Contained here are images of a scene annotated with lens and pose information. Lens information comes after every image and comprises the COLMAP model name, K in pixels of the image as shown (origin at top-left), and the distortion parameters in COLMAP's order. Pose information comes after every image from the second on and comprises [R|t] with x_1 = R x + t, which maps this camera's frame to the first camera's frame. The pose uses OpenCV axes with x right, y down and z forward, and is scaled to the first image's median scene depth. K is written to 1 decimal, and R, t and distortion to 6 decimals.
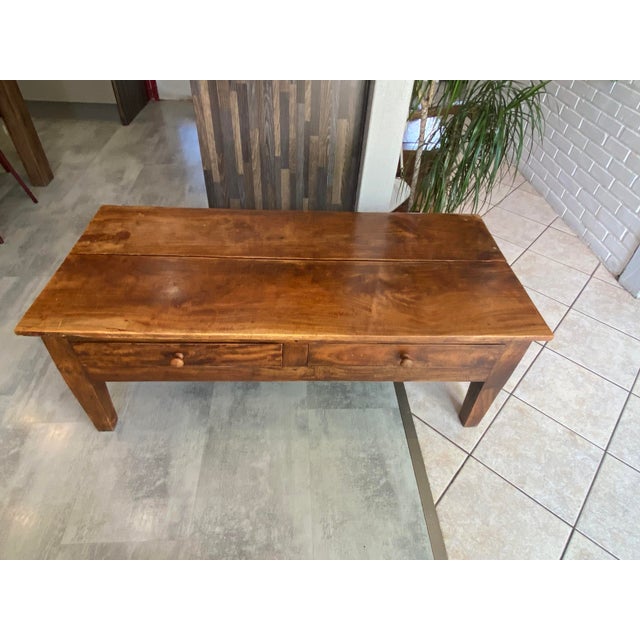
lens RADIAL K [[419.7, 0, 319.3], [0, 419.7, 315.1], [0, 0, 1]] dist [0.052314, -0.063439]
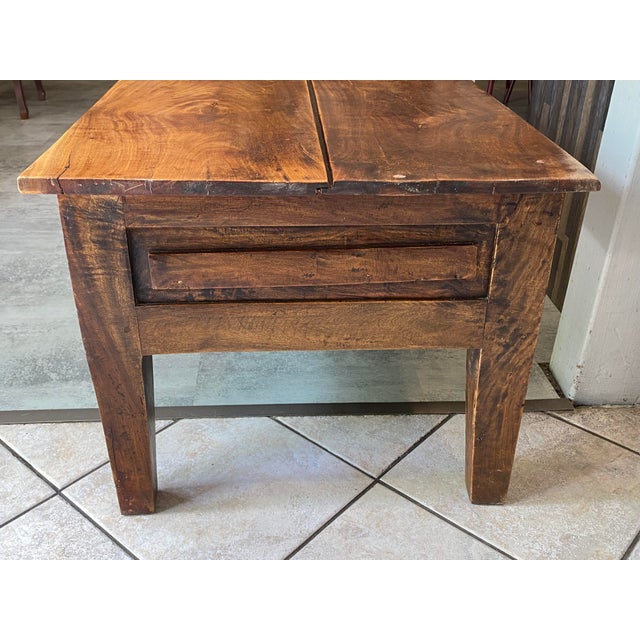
lens RADIAL K [[699.5, 0, 320.0], [0, 699.5, 320.0], [0, 0, 1]] dist [-0.004560, -0.029828]
pose [[0.015778, 0.444581, -0.895600, 0.916880], [-0.699151, 0.645240, 0.307984, -0.204106], [0.714800, 0.621300, 0.321009, 0.825256]]
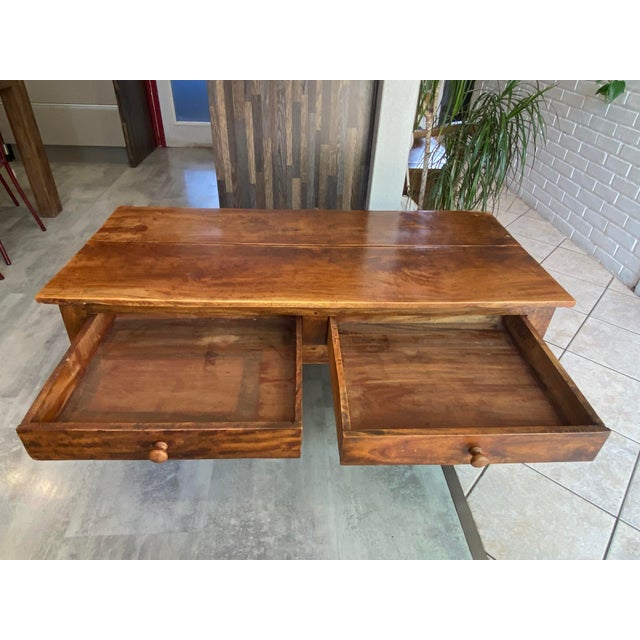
lens RADIAL K [[442.2, 0, 318.4], [0, 442.2, 320.9], [0, 0, 1]] dist [0.057287, -0.072060]
pose [[0.999847, -0.017437, -0.001106, -0.037563], [0.017099, 0.989561, -0.143095, 0.179452], [0.003590, 0.143054, 0.989708, -0.023381]]
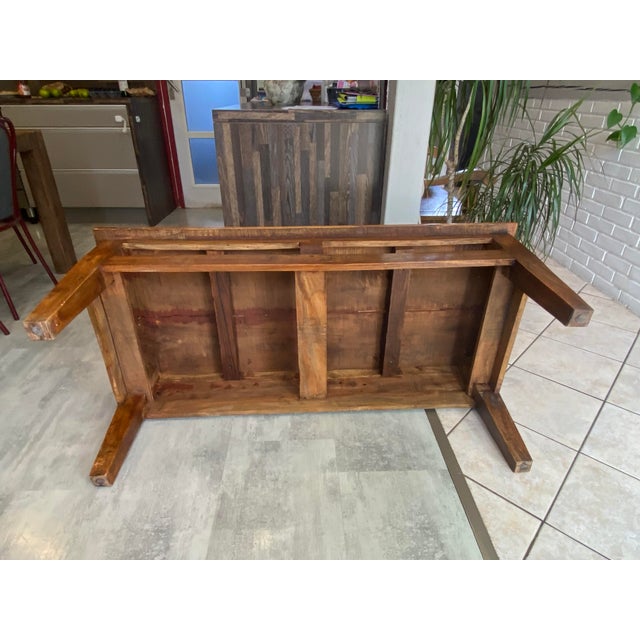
lens RADIAL K [[426.8, 0, 320.0], [0, 426.8, 320.0], [0, 0, 1]] dist [0.046702, -0.056262]
pose [[0.998910, -0.034655, -0.031284, -0.027087], [0.025134, 0.963871, -0.265183, 0.163785], [0.039344, 0.264107, 0.963691, 0.097064]]
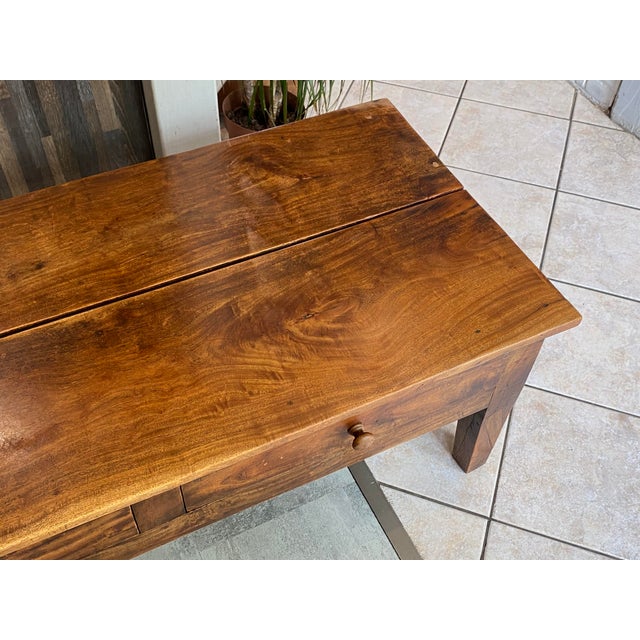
lens RADIAL K [[759.5, 0, 321.6], [0, 759.5, 310.9], [0, 0, 1]] dist [0.168515, -0.459152]
pose [[0.918864, -0.320497, 0.230152, -0.011967], [0.286714, 0.943067, 0.168581, -0.183607], [-0.271078, -0.088916, 0.958442, 0.065181]]
